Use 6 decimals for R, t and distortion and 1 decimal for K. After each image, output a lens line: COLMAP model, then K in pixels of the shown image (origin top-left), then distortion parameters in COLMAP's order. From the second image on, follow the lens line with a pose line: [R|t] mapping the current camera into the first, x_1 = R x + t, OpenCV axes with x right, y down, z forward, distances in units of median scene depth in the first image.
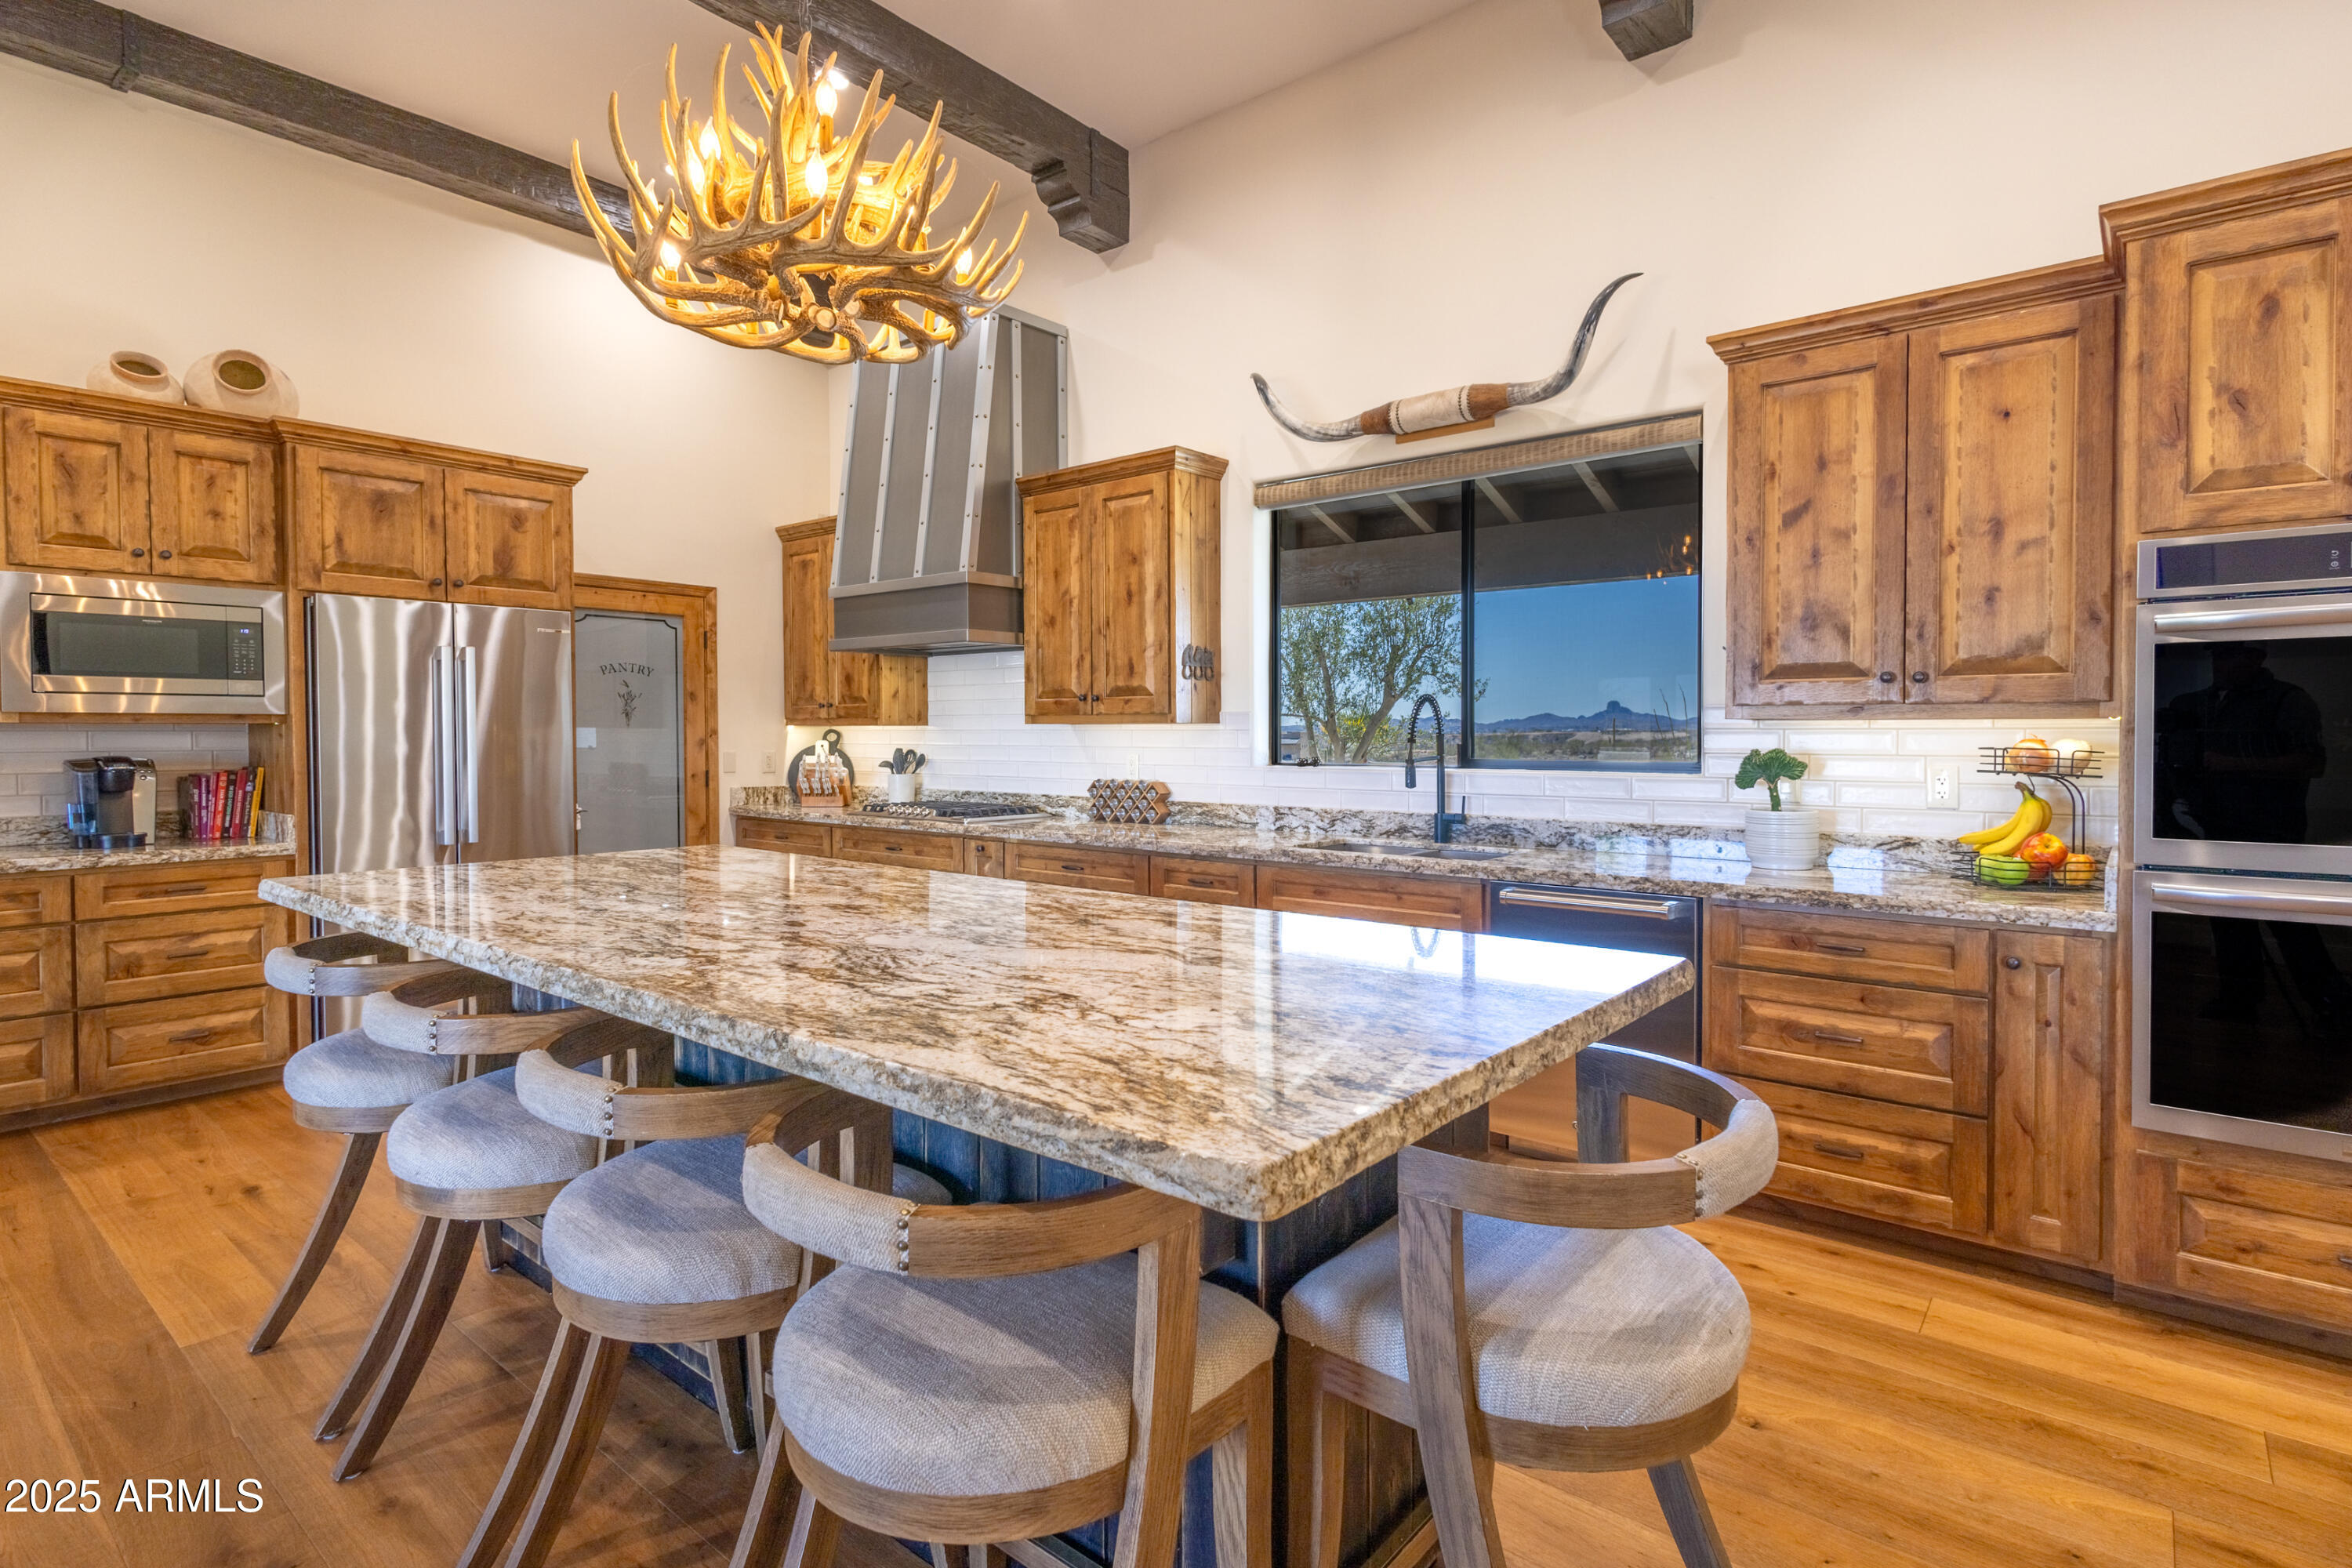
lens RADIAL K [[1190.1, 0, 1169.5], [0, 1190.1, 761.8], [0, 0, 1]] dist [0.013320, 0.000825]
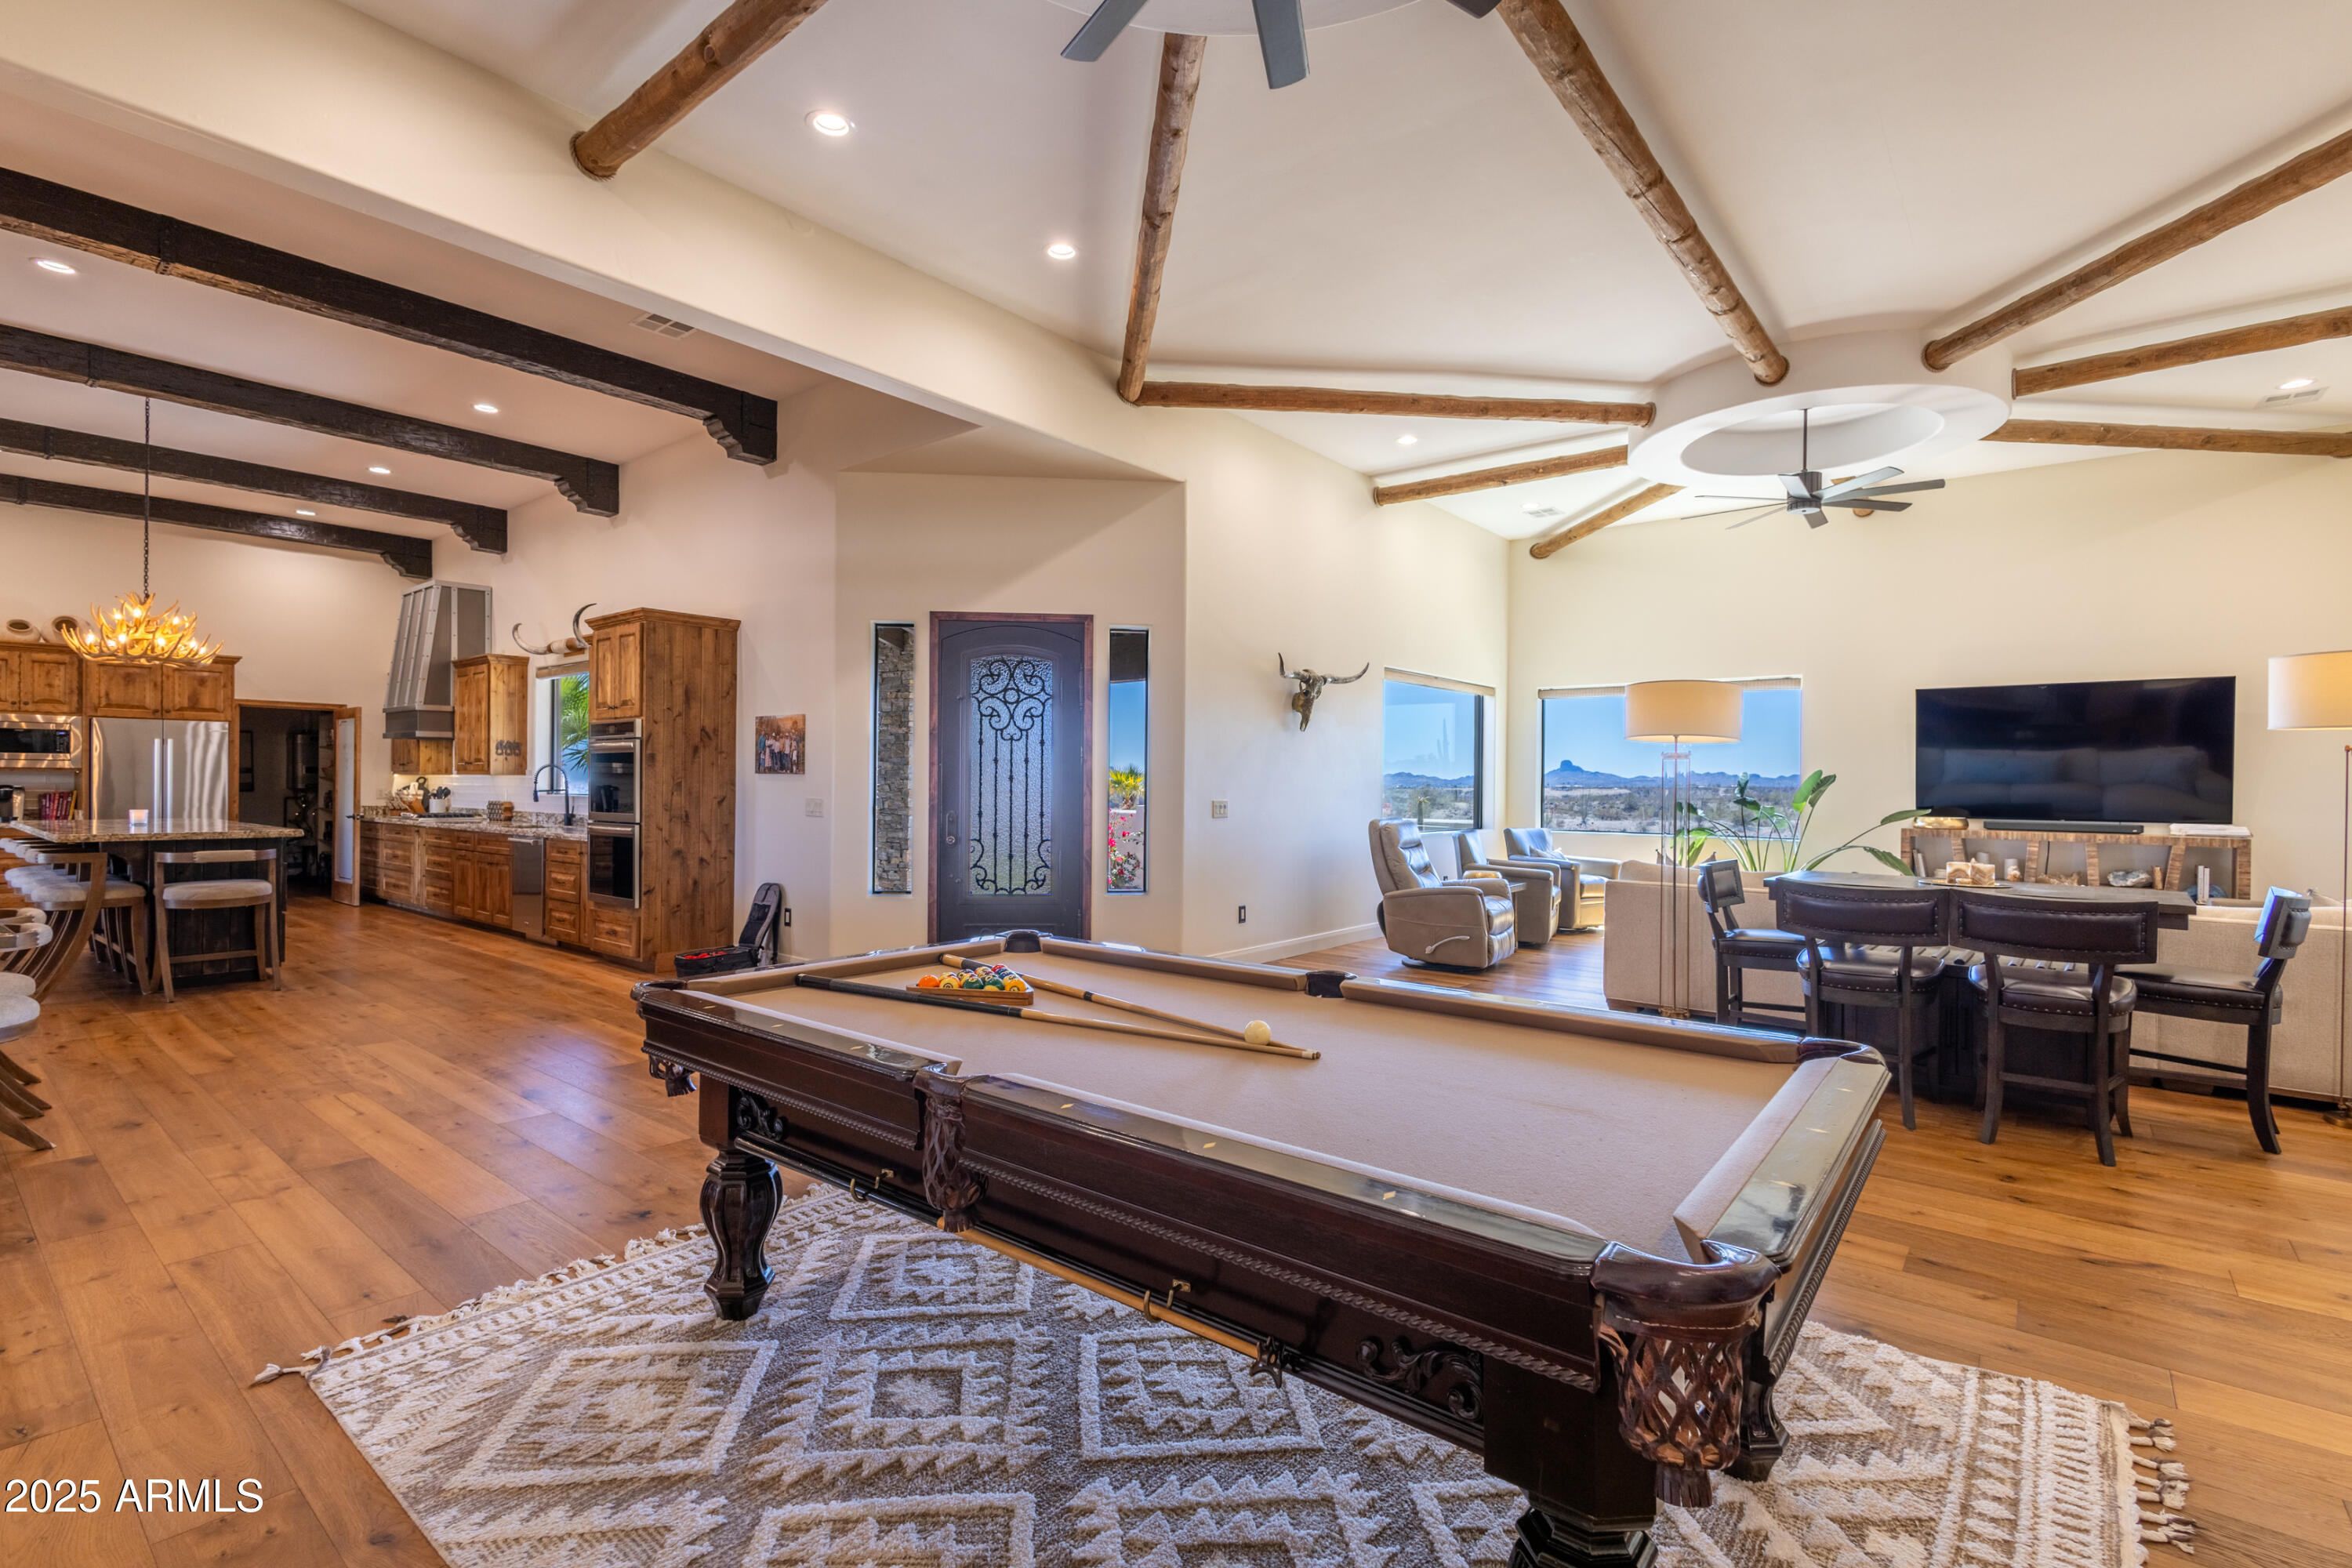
lens RADIAL K [[1099.3, 0, 1179.2], [0, 1099.3, 783.5], [0, 0, 1]] dist [0.003783, 0.000134]
pose [[0.999933, 0.007687, 0.008619, 1.282666], [-0.007453, 0.999612, -0.026843, 0.030452], [-0.008822, 0.026777, 0.999602, -1.085338]]
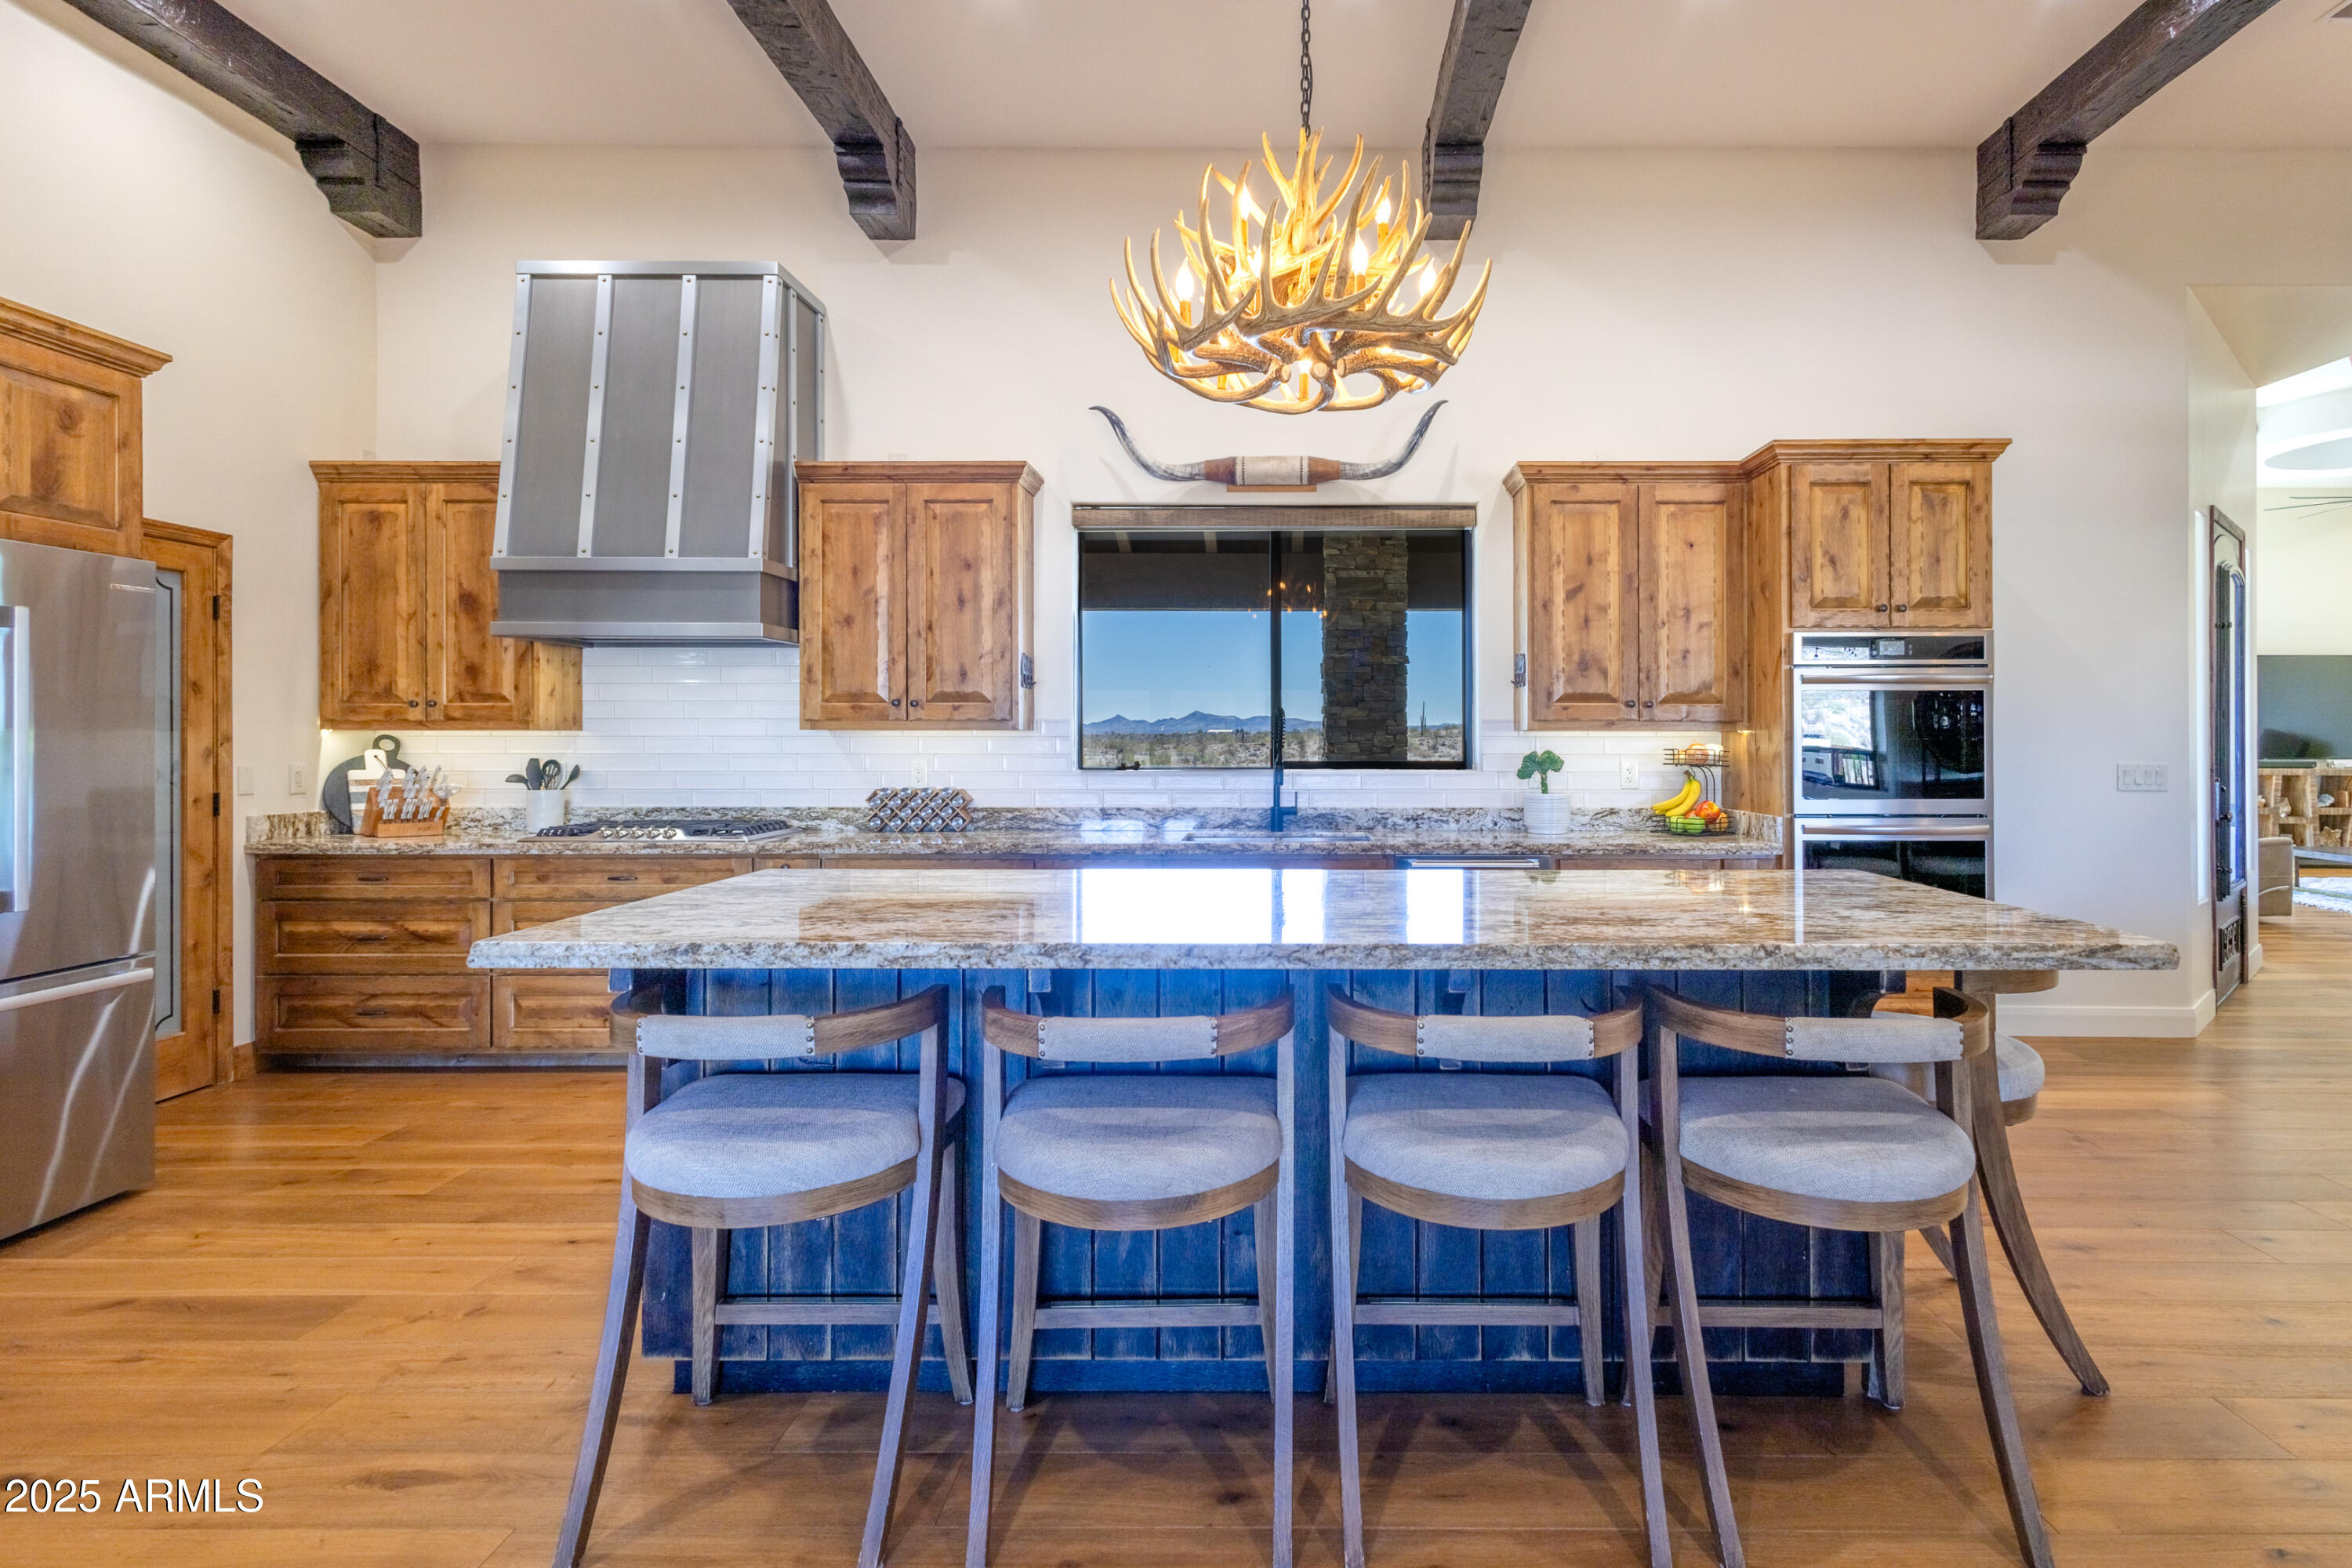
lens RADIAL K [[1190.1, 0, 1297.4], [0, 1190.1, 736.2], [0, 0, 1]] dist [0.013320, 0.000825]
pose [[0.768997, 0.000806, 0.639252, -0.457323], [0.015382, 0.999686, -0.019765, -0.003233], [-0.639068, 0.025032, 0.768743, 0.060522]]
